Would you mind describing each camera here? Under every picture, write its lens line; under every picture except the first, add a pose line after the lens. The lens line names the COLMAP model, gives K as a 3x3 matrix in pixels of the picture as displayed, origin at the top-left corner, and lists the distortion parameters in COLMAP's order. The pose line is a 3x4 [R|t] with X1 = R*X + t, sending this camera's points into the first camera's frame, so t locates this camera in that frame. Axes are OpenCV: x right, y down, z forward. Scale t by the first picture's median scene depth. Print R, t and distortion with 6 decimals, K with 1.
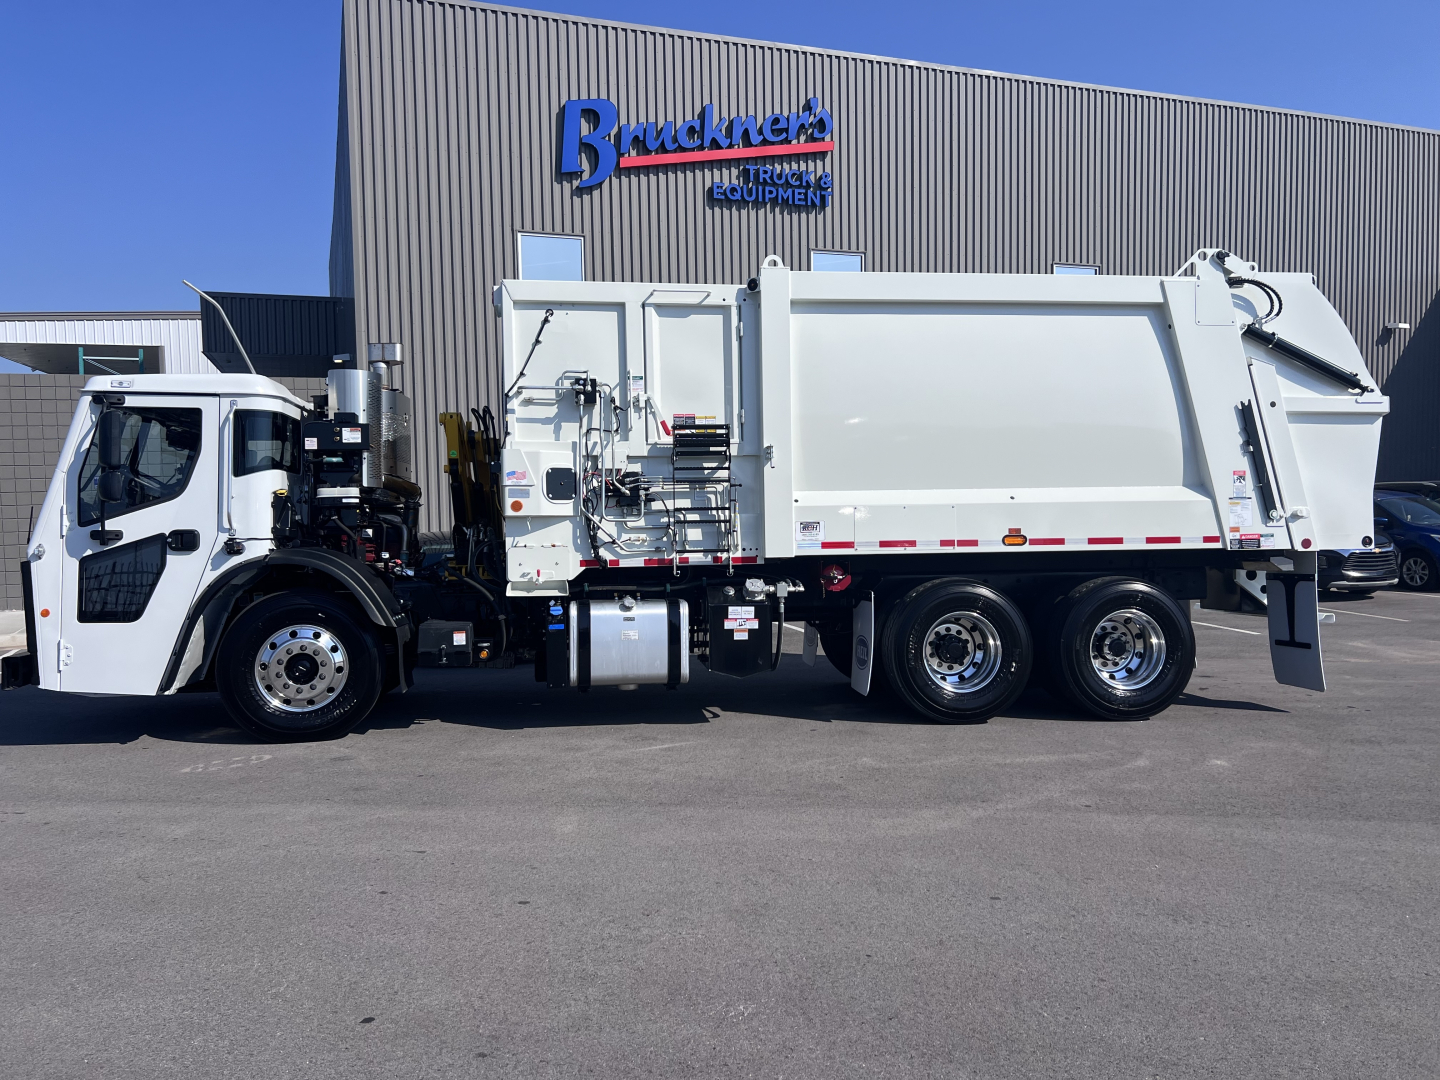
lens RADIAL K [[1089.1, 0, 720.0], [0, 1089.1, 540.0], [0, 0, 1]] dist [0.027319, -0.008129]
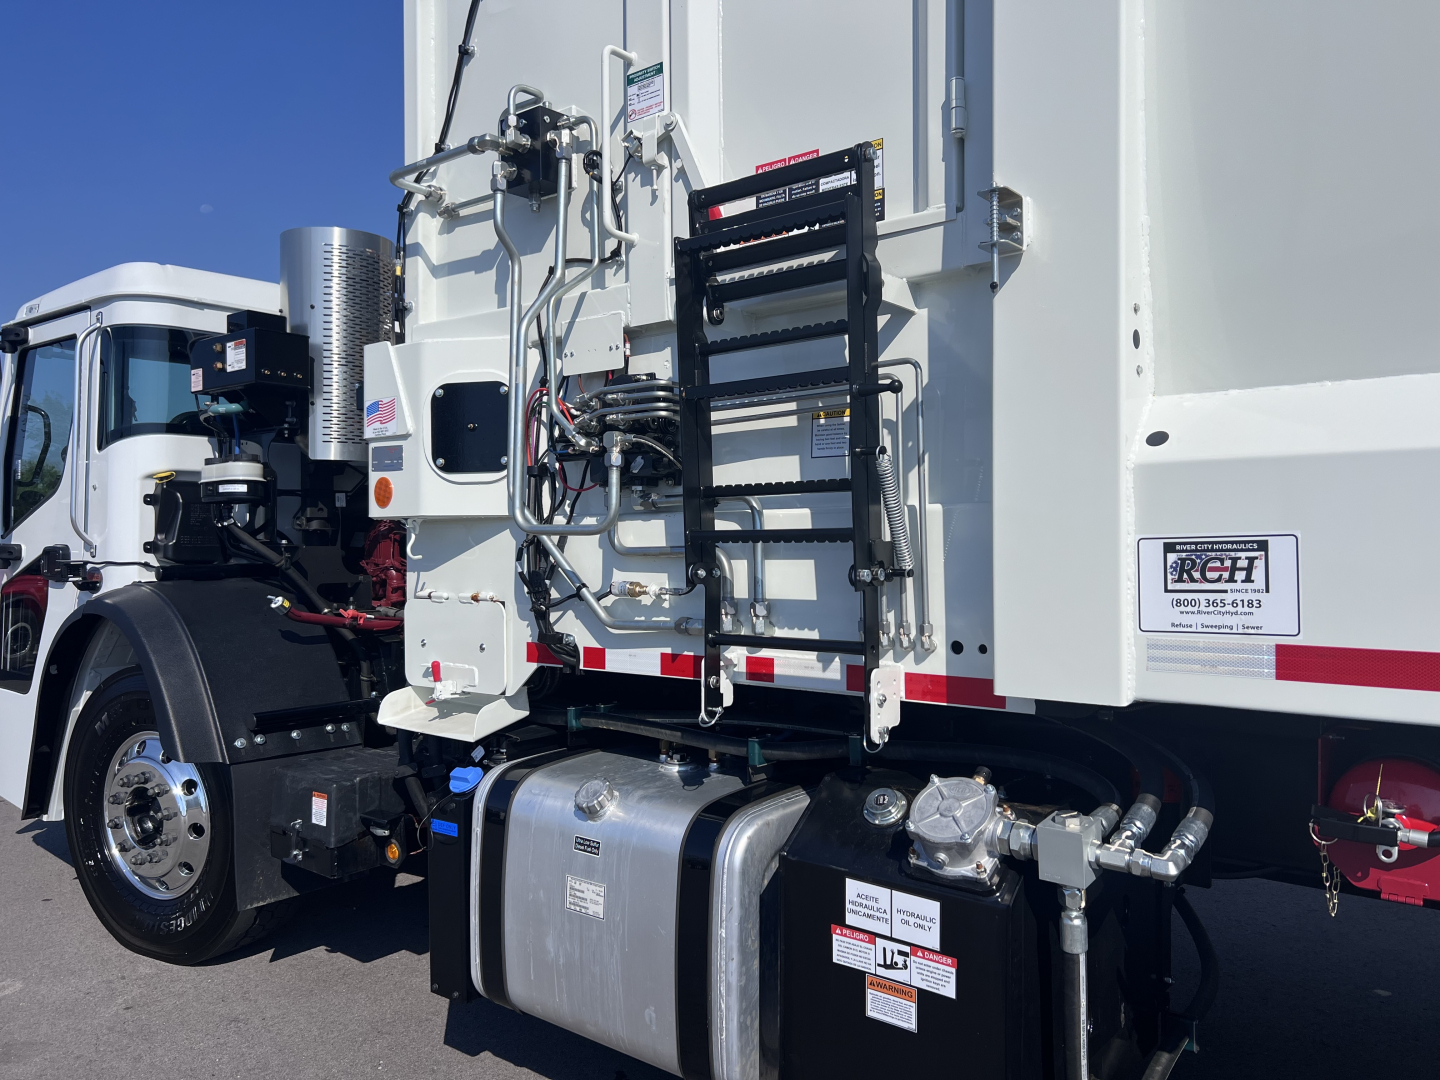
lens RADIAL K [[1089.1, 0, 720.0], [0, 1089.1, 540.0], [0, 0, 1]] dist [0.027319, -0.008129]
pose [[0.681521, 0.010986, -0.731717, 0.169757], [-0.002283, 0.999914, 0.012886, -0.019175], [0.731795, -0.007112, 0.681487, 0.805793]]
